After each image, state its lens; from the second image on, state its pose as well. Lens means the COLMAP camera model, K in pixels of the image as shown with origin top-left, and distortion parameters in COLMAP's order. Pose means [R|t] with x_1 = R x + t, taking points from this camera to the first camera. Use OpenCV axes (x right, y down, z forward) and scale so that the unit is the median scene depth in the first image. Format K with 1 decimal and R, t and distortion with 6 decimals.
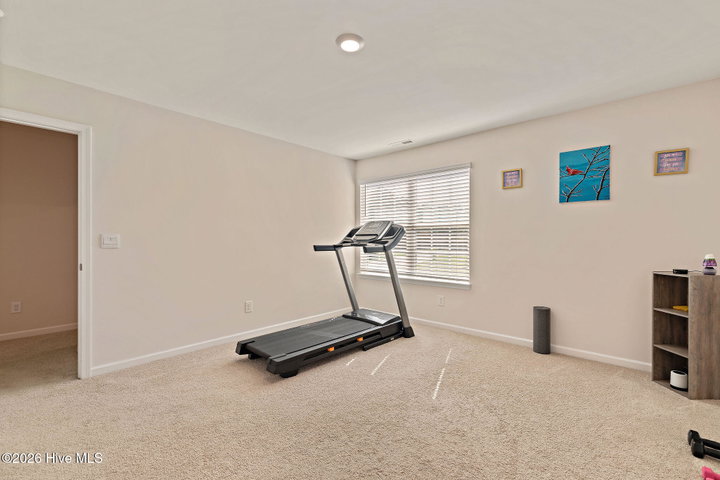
lens RADIAL K [[299.1, 0, 360.0], [0, 299.1, 240.0], [0, 0, 1]] dist [0.000434, 0.000170]
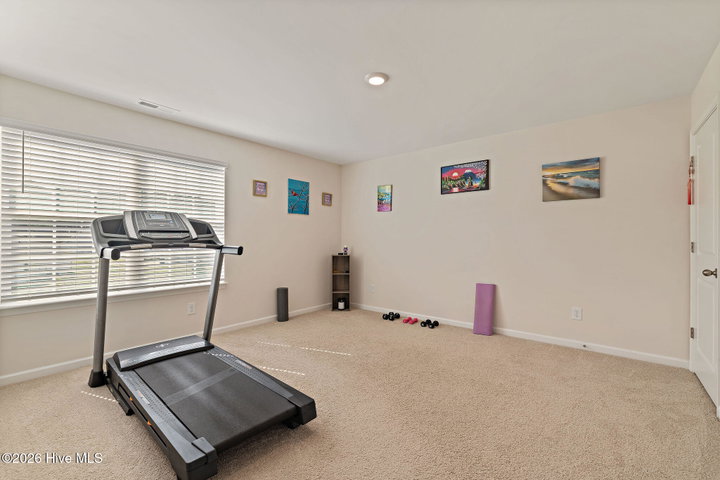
lens RADIAL K [[310.3, 0, 361.0], [0, 310.3, 237.8], [0, 0, 1]] dist [-0.000332, 0.000404]
pose [[-0.025946, -0.003500, 0.999657, -0.839574], [-0.006337, 0.999974, 0.003337, -0.012975], [-0.999643, -0.006248, -0.025968, 0.690058]]
